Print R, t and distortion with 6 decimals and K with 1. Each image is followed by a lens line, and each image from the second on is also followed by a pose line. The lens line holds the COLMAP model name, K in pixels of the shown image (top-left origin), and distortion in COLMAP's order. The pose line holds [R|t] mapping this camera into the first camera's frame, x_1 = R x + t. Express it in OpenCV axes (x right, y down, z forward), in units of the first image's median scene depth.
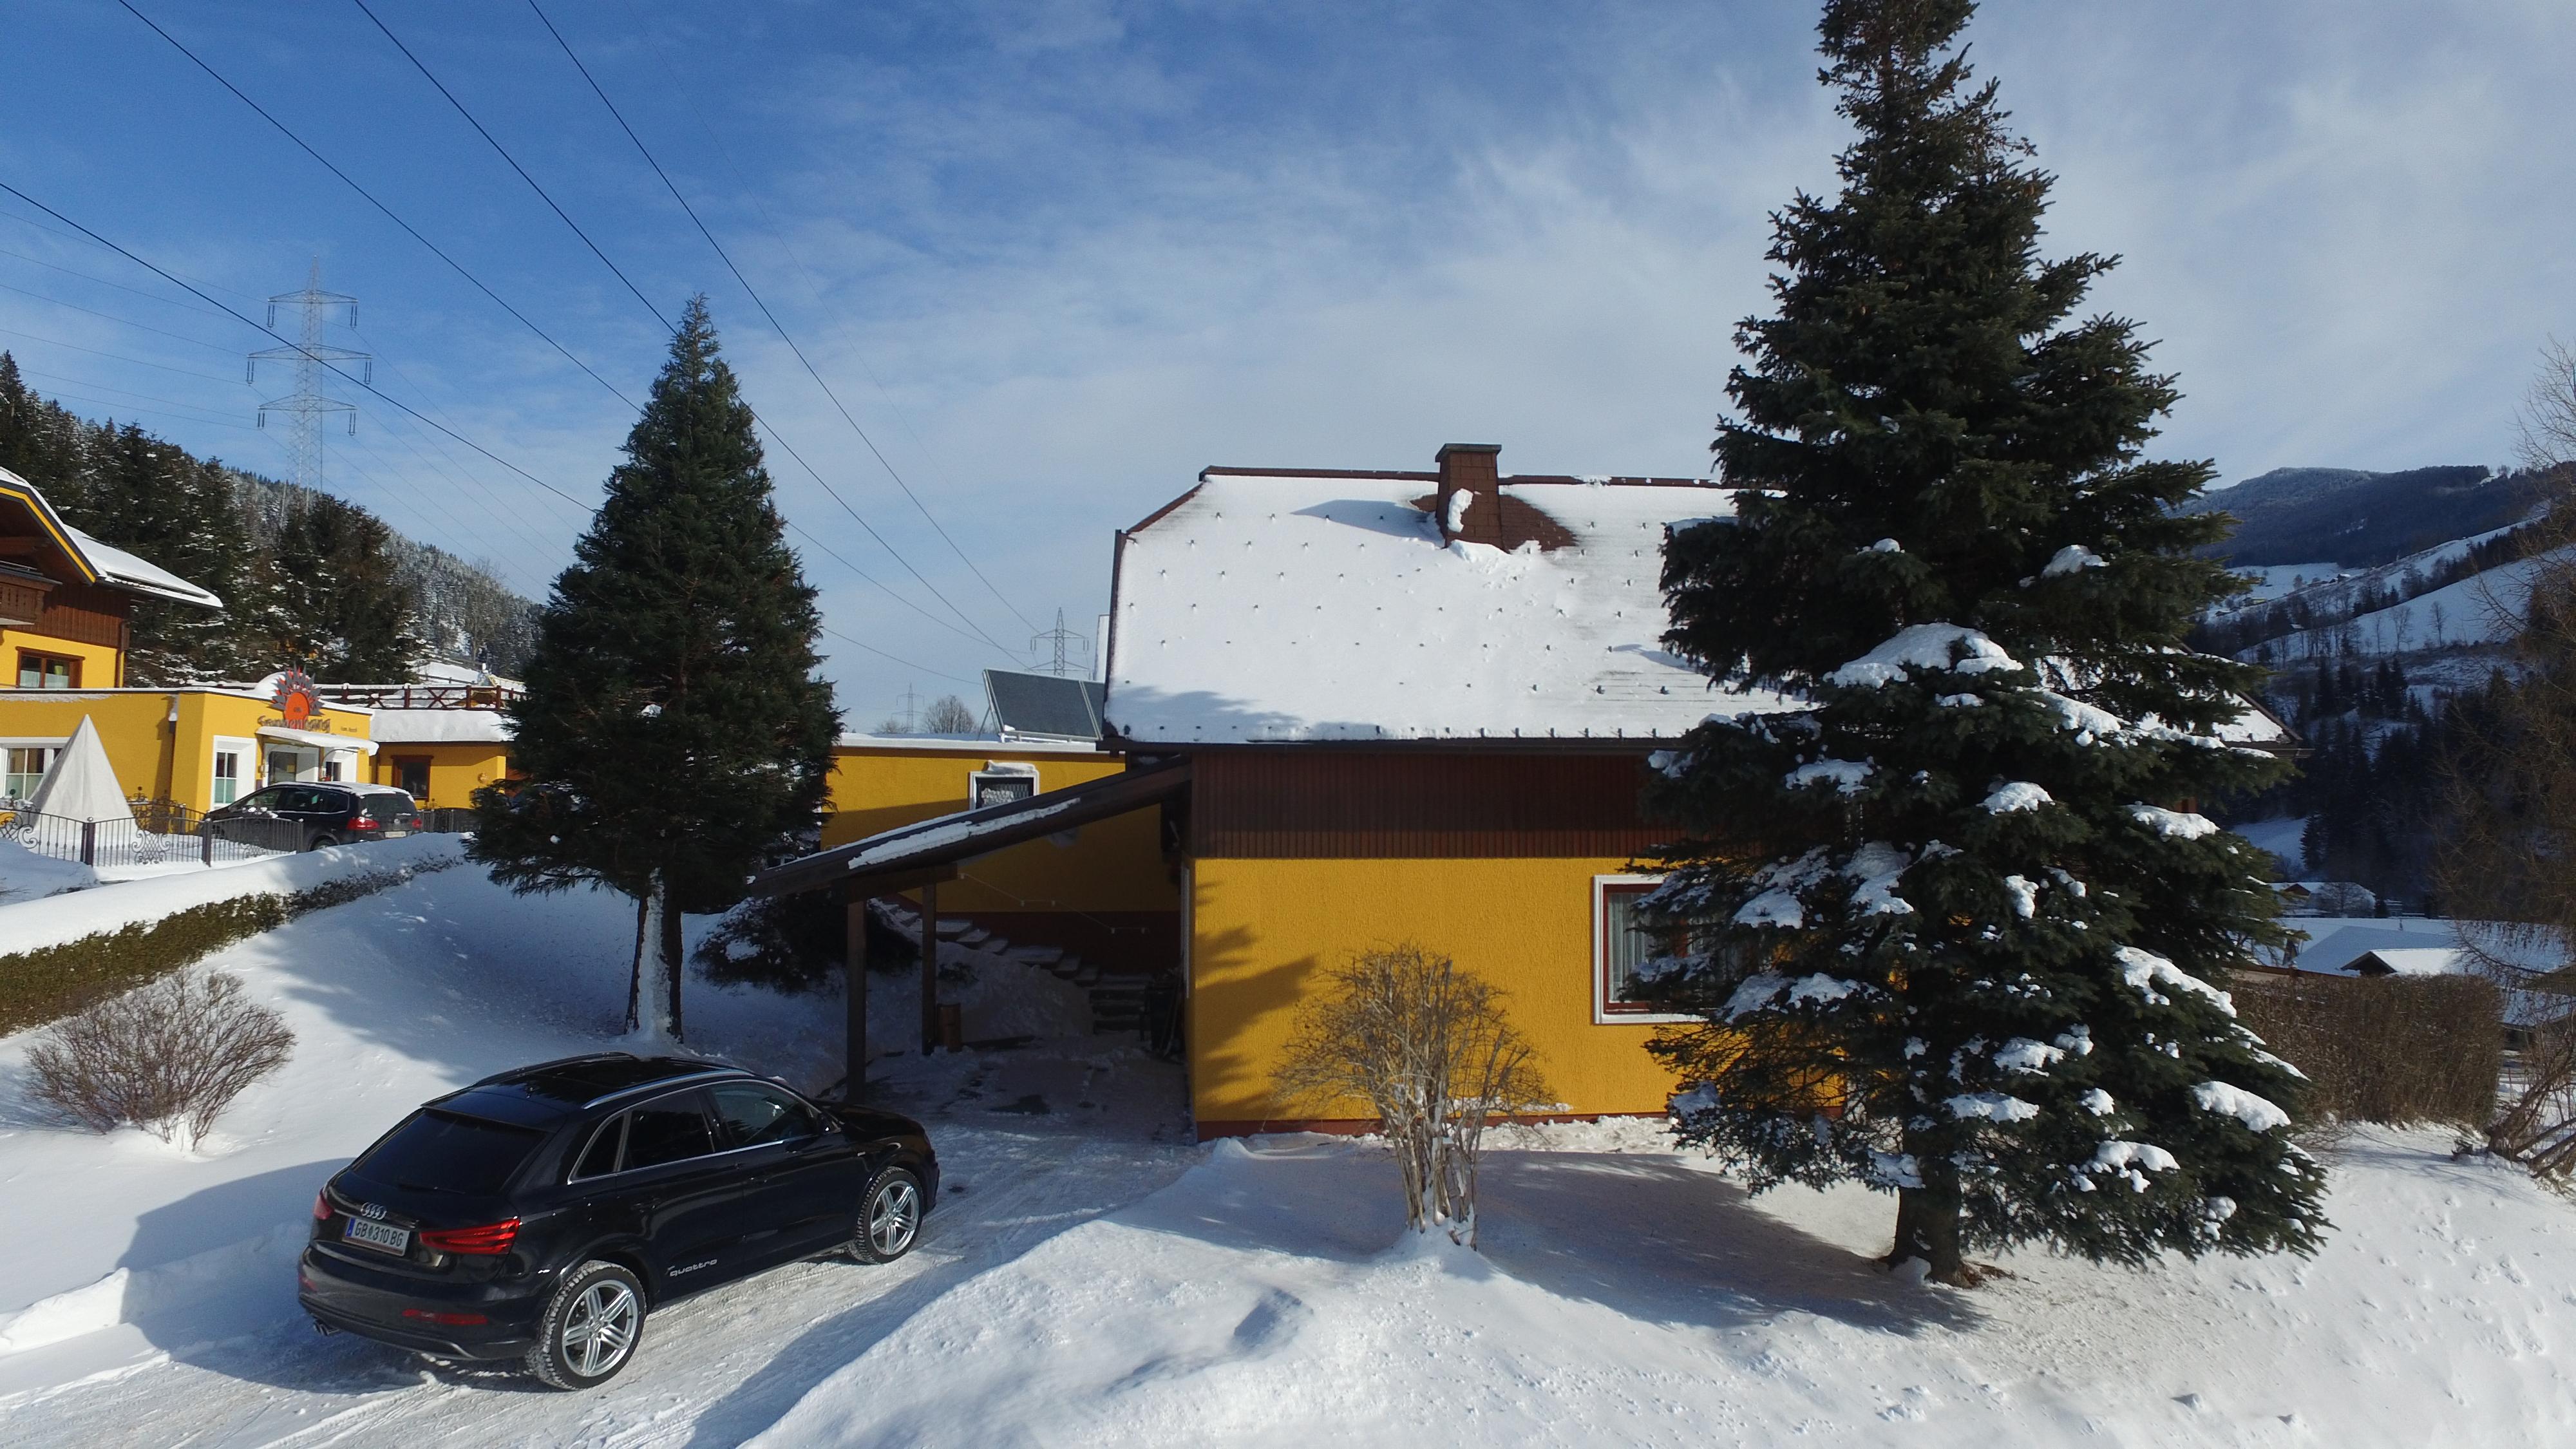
lens RADIAL K [[1500.7, 0, 1277.7], [0, 1500.7, 723.5], [0, 0, 1]] dist [-0.118336, 0.085680]
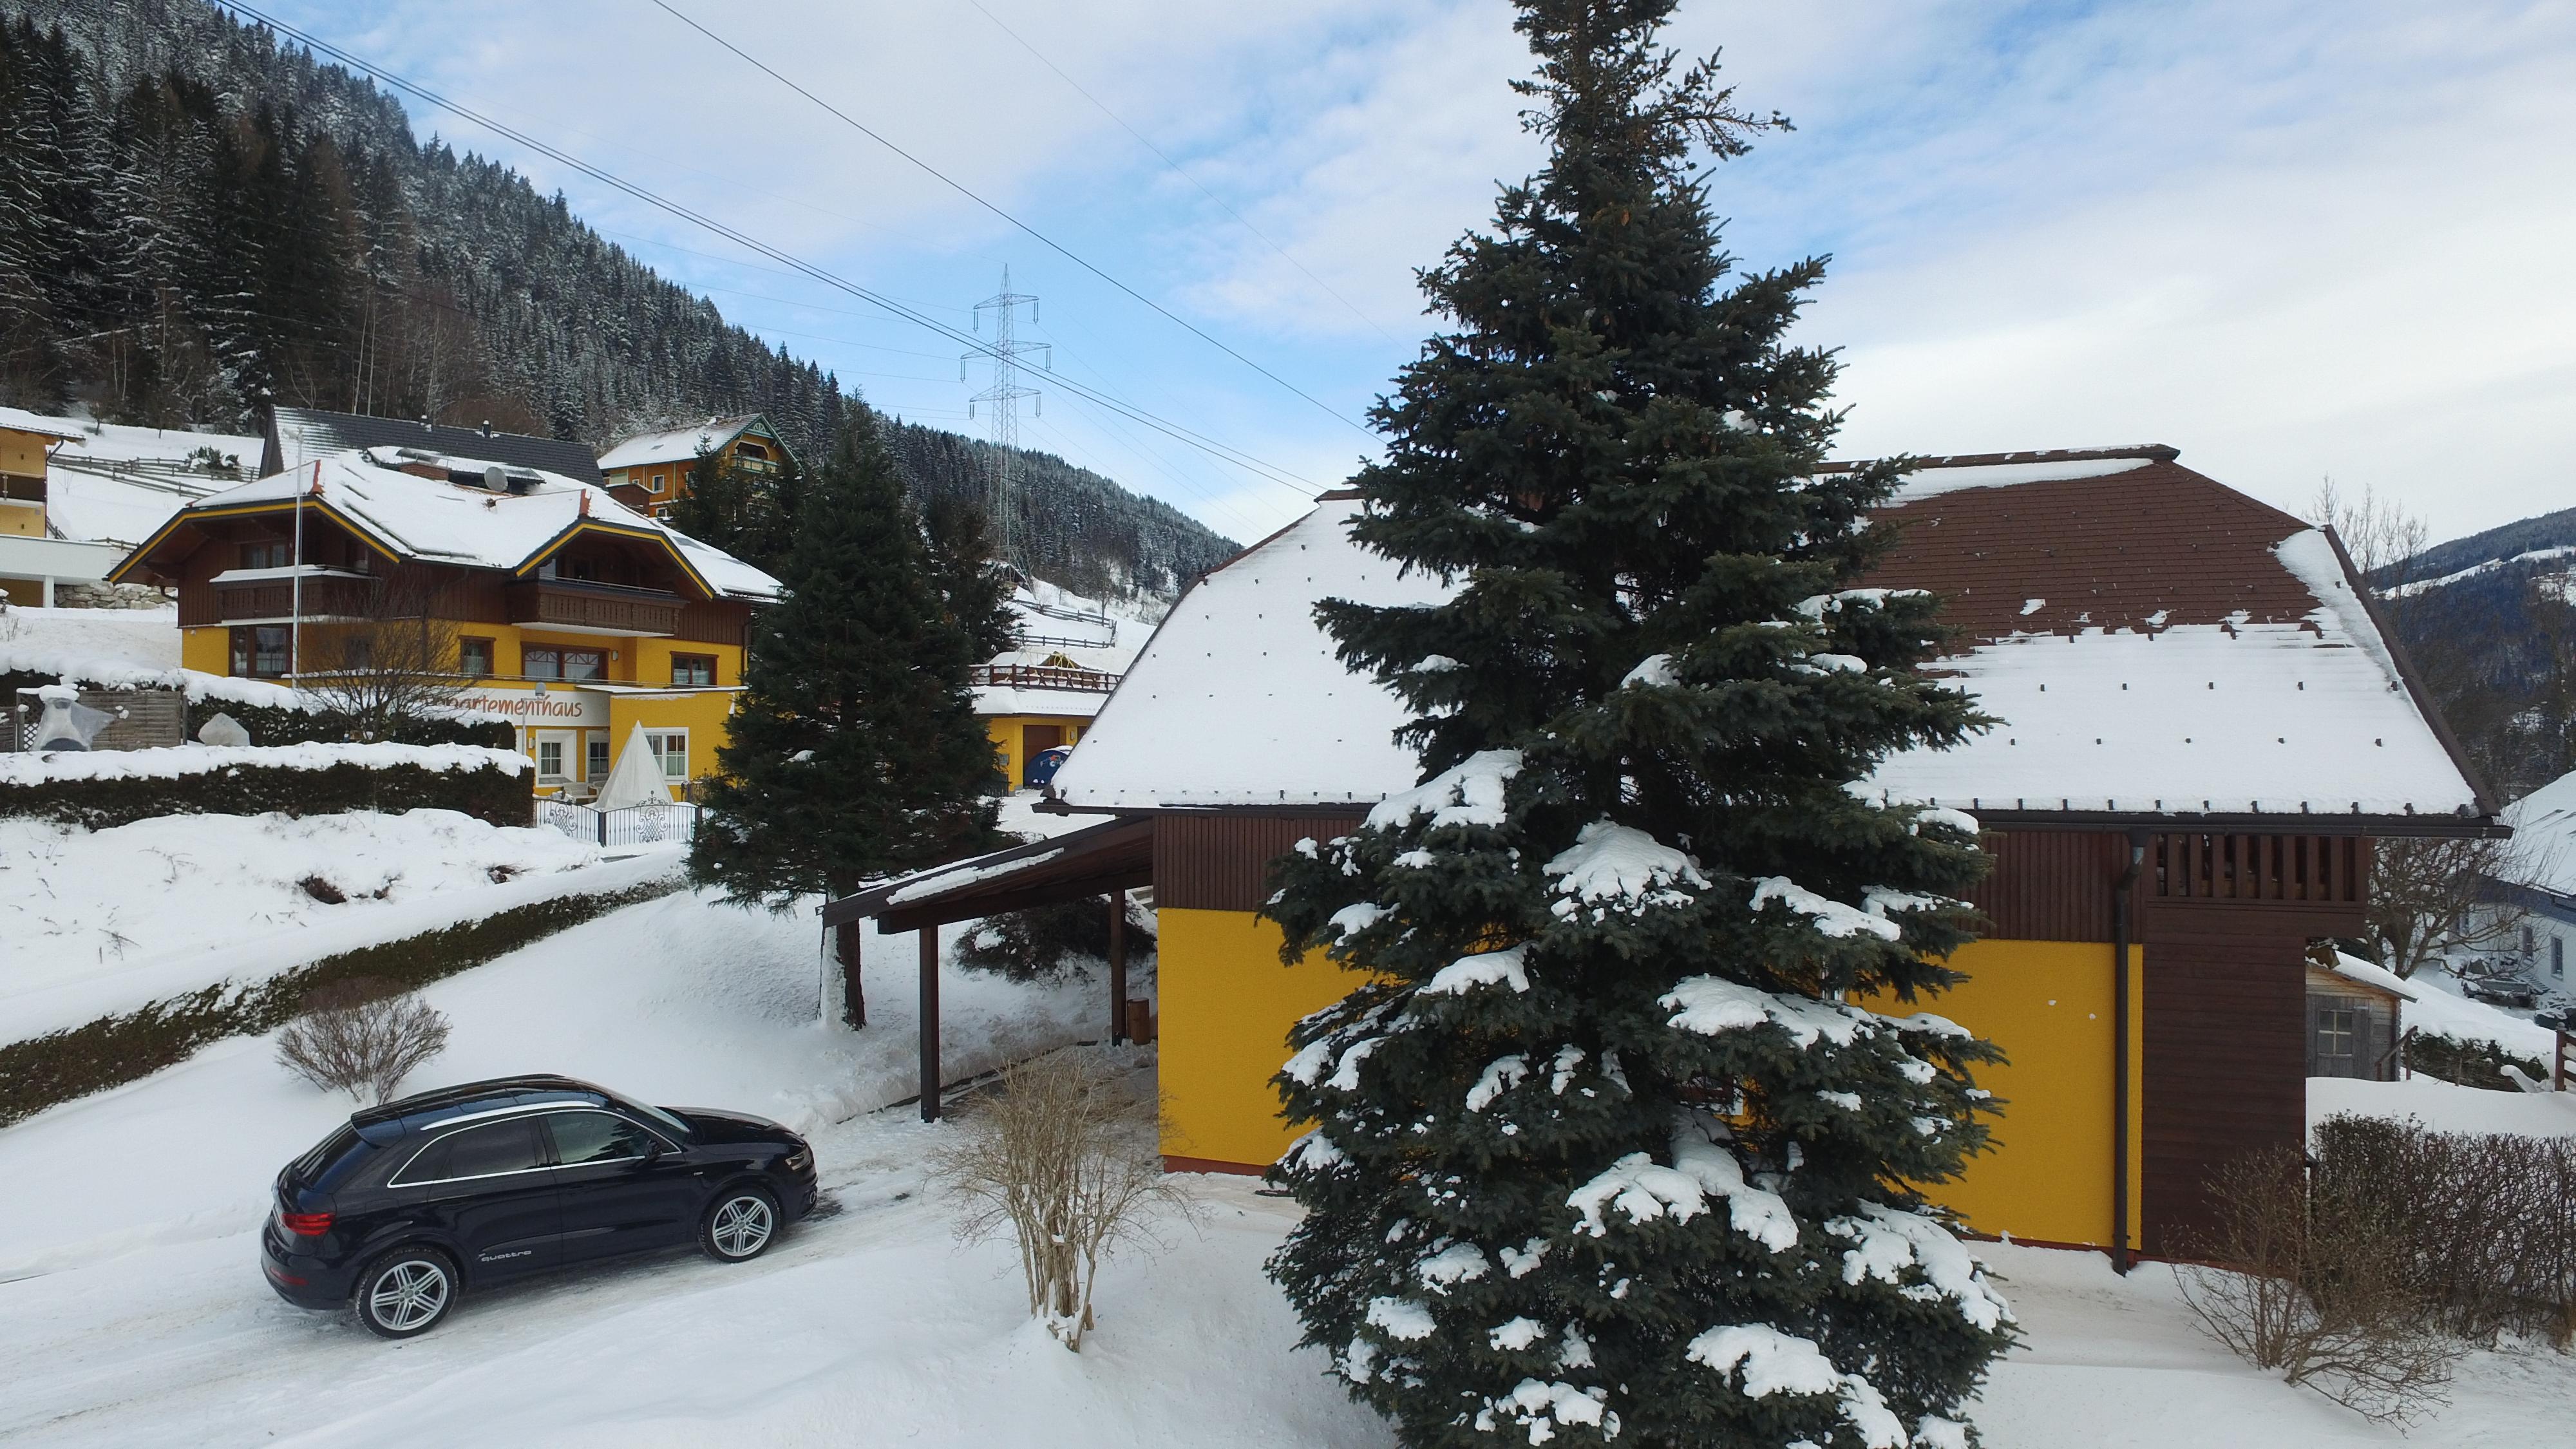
lens RADIAL K [[1500.7, 0, 1277.7], [0, 1500.7, 723.5], [0, 0, 1]] dist [-0.118336, 0.085680]
pose [[0.900175, -0.006974, -0.435472, 0.483084], [0.031199, 0.998336, 0.048506, -0.088297], [0.434409, -0.057250, 0.898894, 0.098647]]
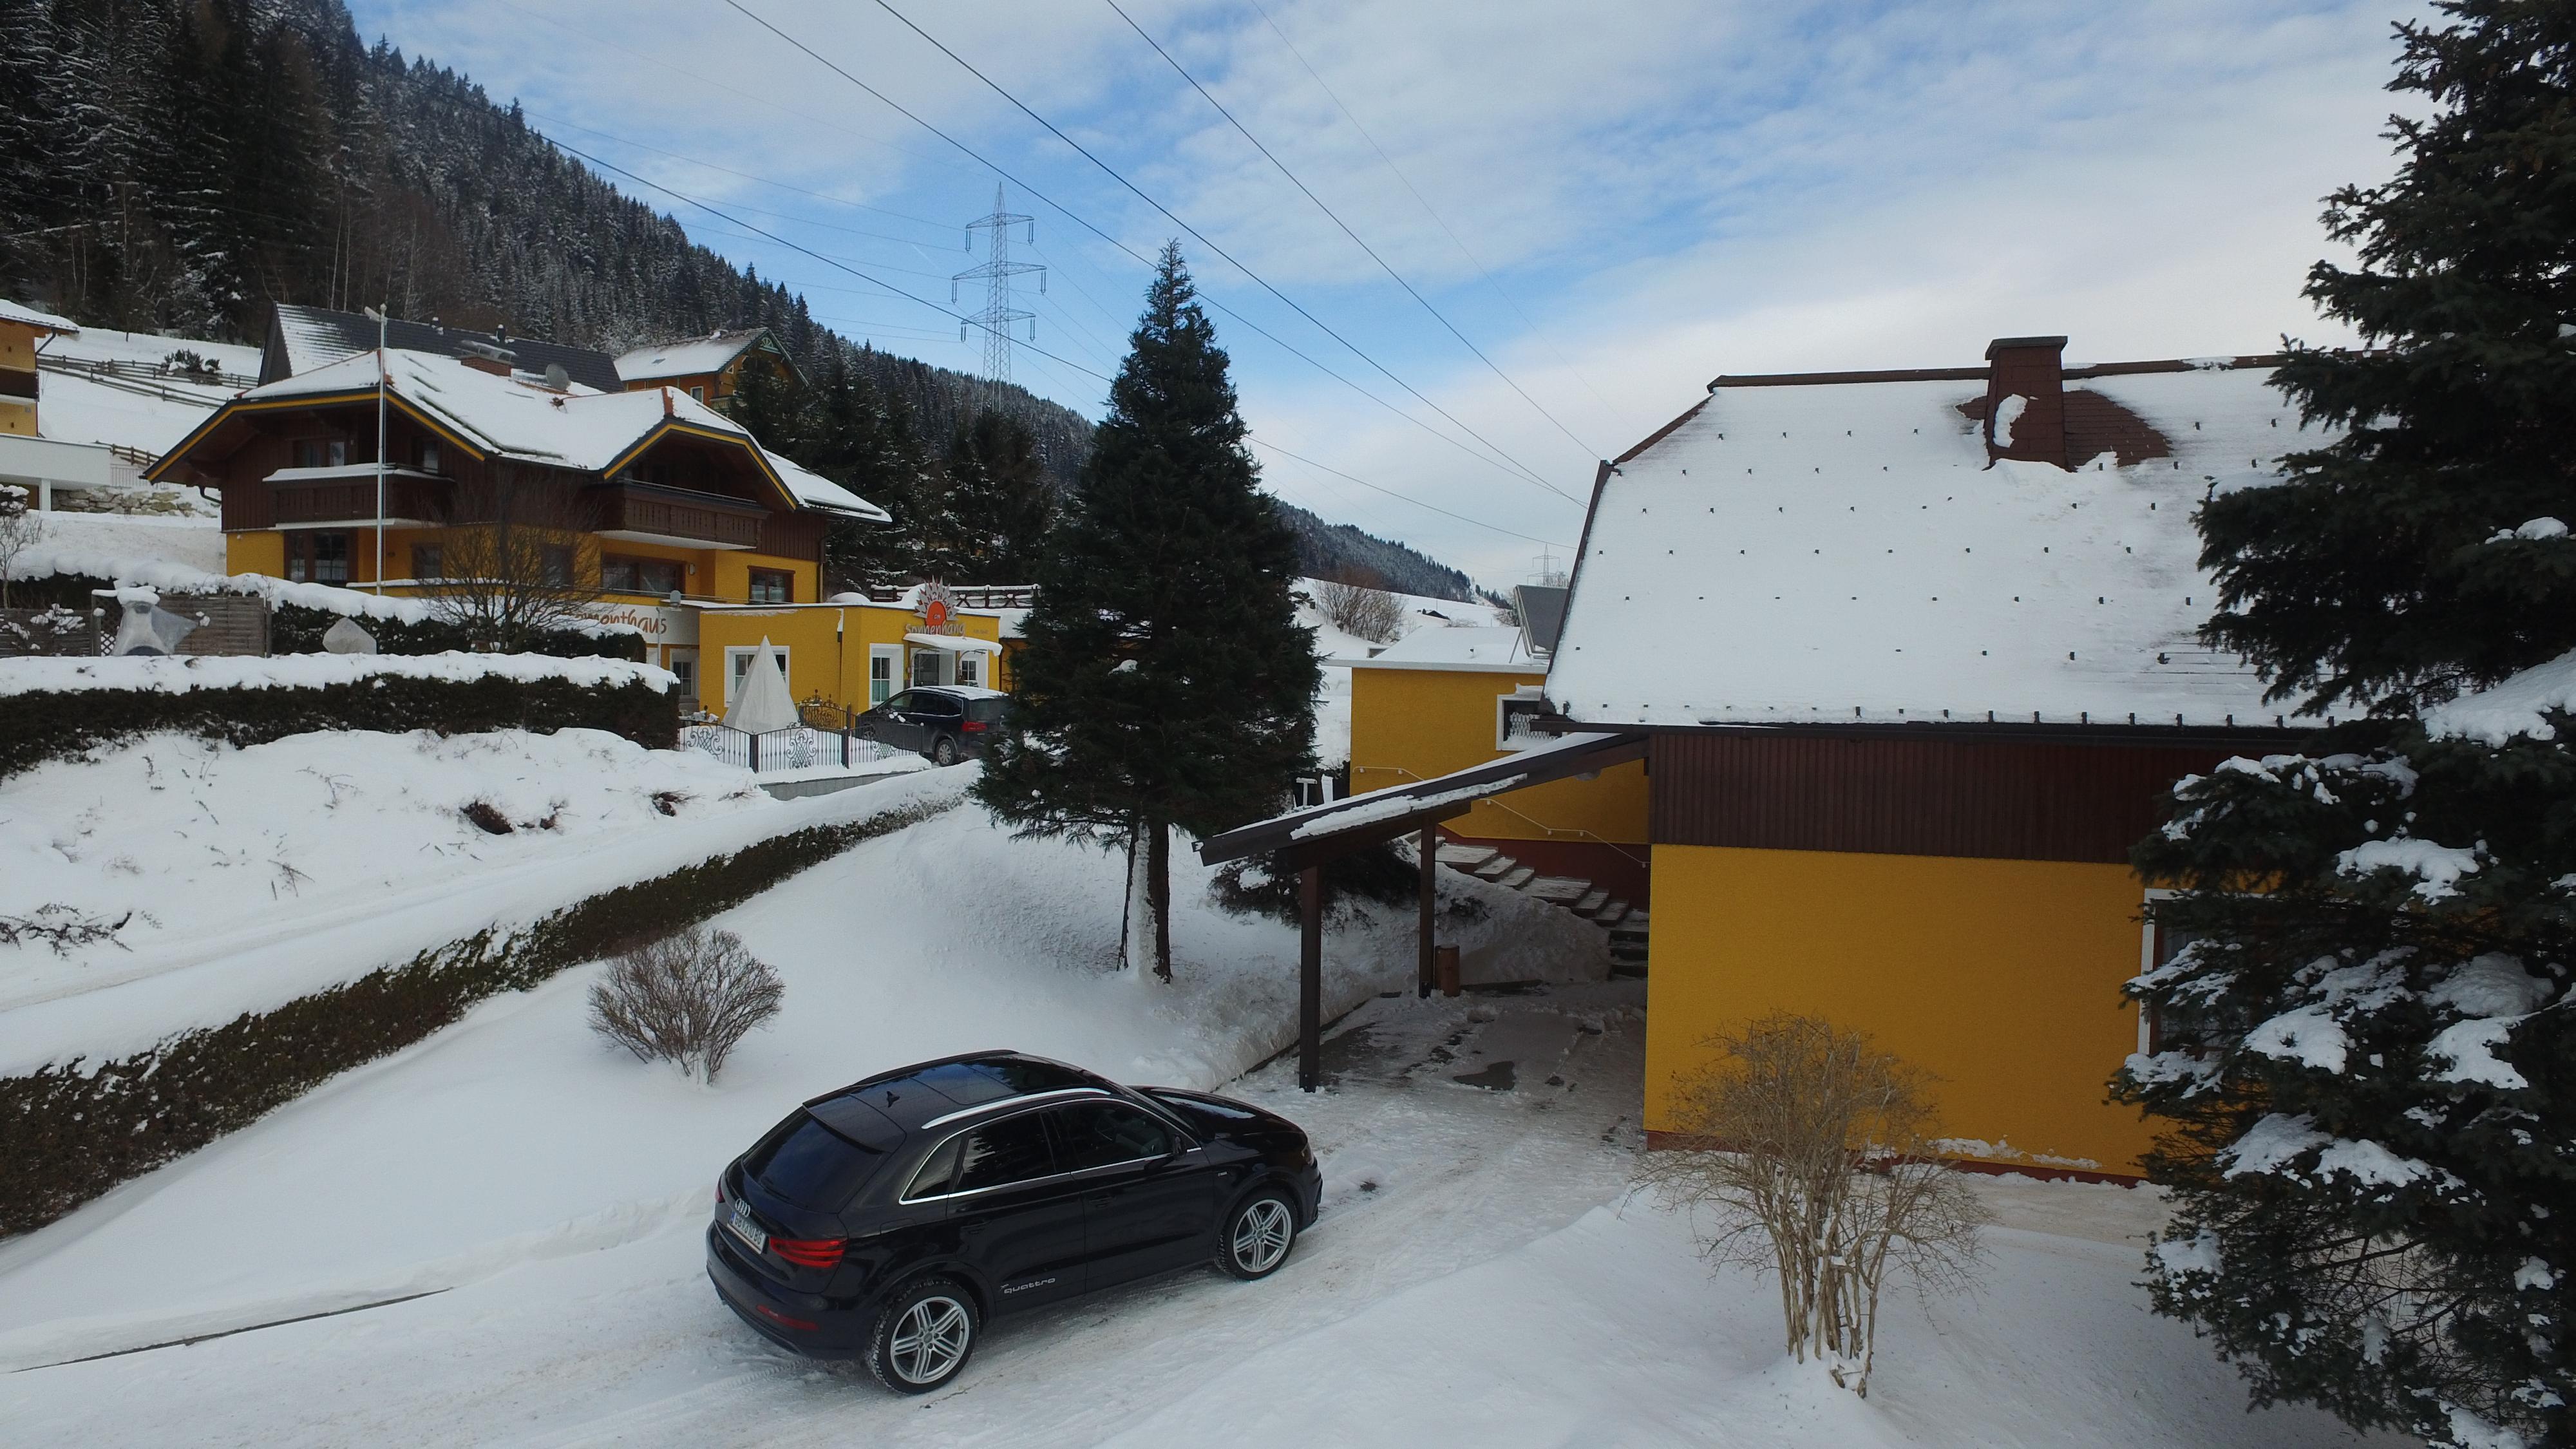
lens RADIAL K [[1500.7, 0, 1277.7], [0, 1500.7, 723.5], [0, 0, 1]] dist [-0.118336, 0.085680]
pose [[0.912179, 0.022577, -0.409169, 0.105186], [0.016277, 0.995697, 0.091229, -0.067744], [0.409468, -0.089877, 0.907887, 0.103294]]
